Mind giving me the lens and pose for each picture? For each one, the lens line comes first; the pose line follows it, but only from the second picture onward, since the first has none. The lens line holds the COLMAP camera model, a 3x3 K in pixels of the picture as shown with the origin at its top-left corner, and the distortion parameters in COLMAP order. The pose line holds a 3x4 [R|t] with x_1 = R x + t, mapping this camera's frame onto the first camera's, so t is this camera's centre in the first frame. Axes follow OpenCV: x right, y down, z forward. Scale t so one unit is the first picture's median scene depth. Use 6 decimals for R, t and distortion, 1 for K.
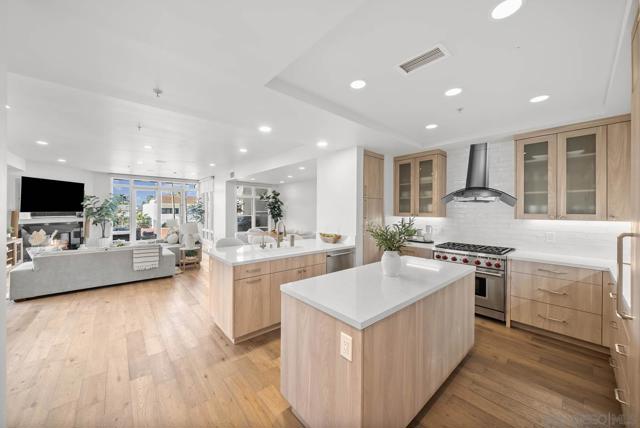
lens RADIAL K [[230.8, 0, 316.7], [0, 230.8, 209.9], [0, 0, 1]] dist [-0.000923, -0.000262]
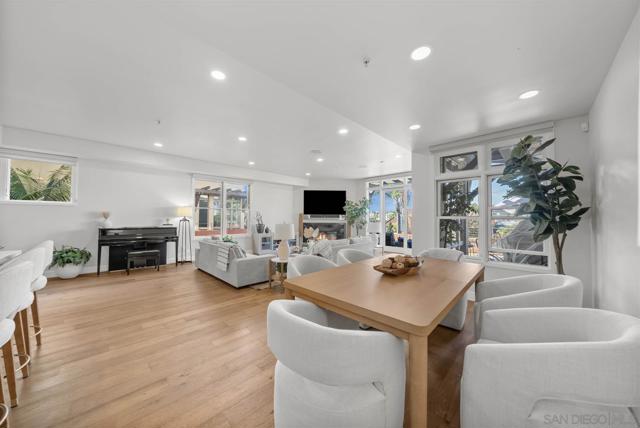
lens RADIAL K [[217.3, 0, 320.0], [0, 217.3, 214.0], [0, 0, 1]] dist [-0.000170, -0.000037]
pose [[0.065236, -0.024653, -0.997565, 0.223043], [-0.000131, 0.999695, -0.024714, 0.070858], [0.997870, 0.001743, 0.065213, 1.726246]]
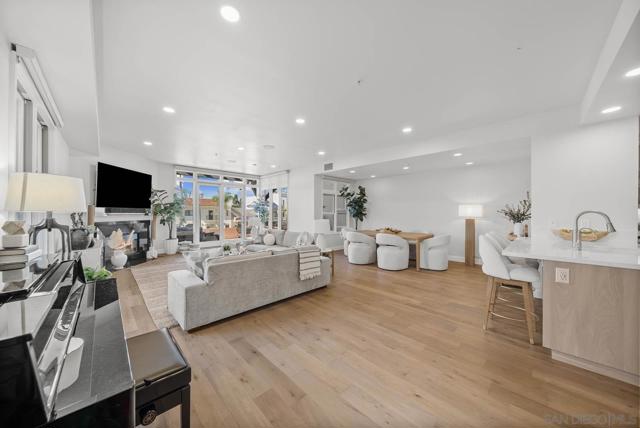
lens RADIAL K [[218.9, 0, 316.0], [0, 218.9, 212.9], [0, 0, 1]] dist [-0.007313, -0.000060]
pose [[0.998161, -0.000309, 0.060613, -0.983066], [0.000254, 1.000000, 0.000900, 0.050867], [-0.060614, -0.000883, 0.998161, 0.349124]]
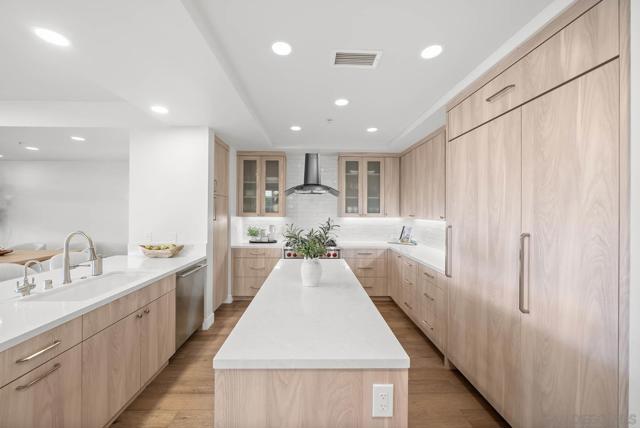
lens RADIAL K [[230.8, 0, 316.7], [0, 230.8, 209.9], [0, 0, 1]] dist [-0.000923, -0.000262]
pose [[0.642013, 0.000438, 0.766693, -0.156005], [-0.004479, 0.999985, 0.003179, -0.003400], [-0.766680, -0.005475, 0.642006, 0.191590]]
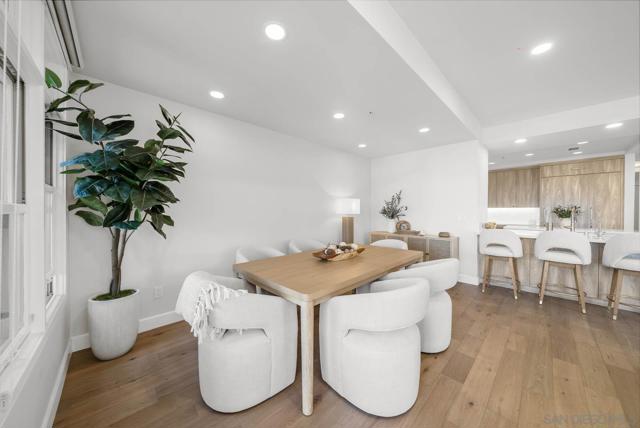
lens RADIAL K [[218.9, 0, 316.0], [0, 218.9, 212.9], [0, 0, 1]] dist [-0.007313, -0.000060]
pose [[-0.034943, -0.006707, 0.999367, -0.998142], [-0.000483, 0.999977, 0.006694, 0.061900], [-0.999389, -0.000249, -0.034945, 2.083441]]
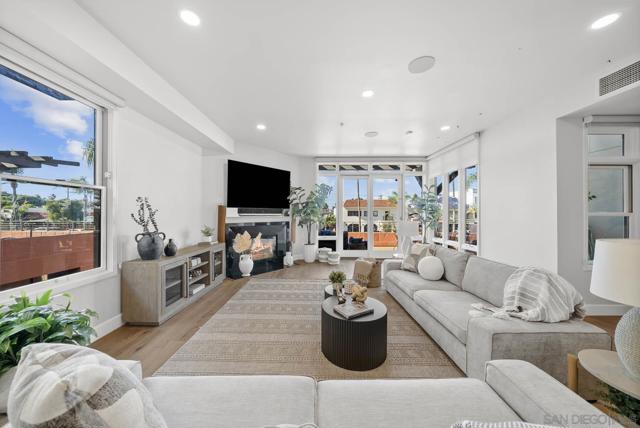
lens RADIAL K [[218.9, 0, 316.0], [0, 218.9, 212.9], [0, 0, 1]] dist [-0.007313, -0.000060]
pose [[0.751266, -0.004429, -0.659984, -1.018843], [0.003030, 0.999990, -0.003261, 0.053292], [0.659992, 0.000450, 0.751272, 1.117116]]
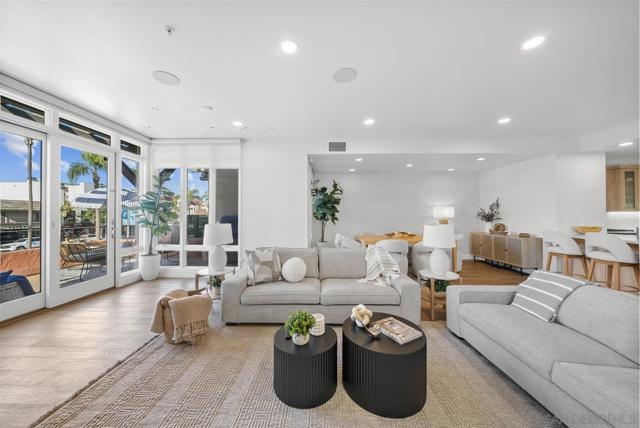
lens RADIAL K [[217.3, 0, 320.0], [0, 217.3, 214.0], [0, 0, 1]] dist [-0.000170, -0.000037]
pose [[0.682658, 0.002236, 0.730735, -1.731075], [-0.000358, 0.999996, -0.002726, 0.054251], [-0.730738, 0.001599, 0.682656, 1.387061]]
